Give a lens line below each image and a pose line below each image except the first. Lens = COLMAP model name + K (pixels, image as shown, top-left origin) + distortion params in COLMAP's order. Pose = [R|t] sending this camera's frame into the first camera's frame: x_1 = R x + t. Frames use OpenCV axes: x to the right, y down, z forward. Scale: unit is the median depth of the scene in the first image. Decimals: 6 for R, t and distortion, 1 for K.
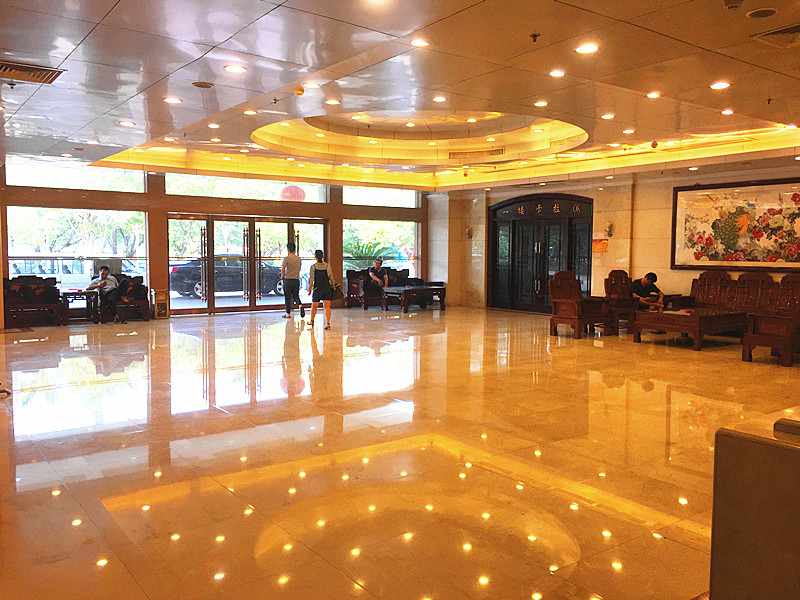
lens RADIAL K [[684.0, 0, 399.7], [0, 684.0, 299.0], [0, 0, 1]] dist [0.059143, -0.000724]
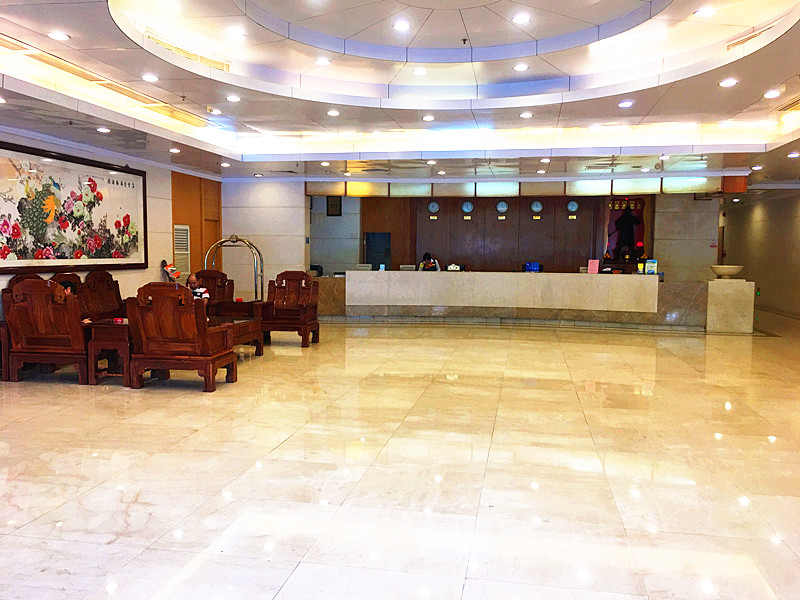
lens RADIAL K [[684.0, 0, 400.4], [0, 684.0, 300.9], [0, 0, 1]] dist [0.059143, -0.000724]
pose [[-0.681978, -0.061741, 0.728762, -0.308295], [0.048600, 0.990403, 0.129387, -0.088922], [-0.729757, 0.123657, -0.672432, 1.247678]]
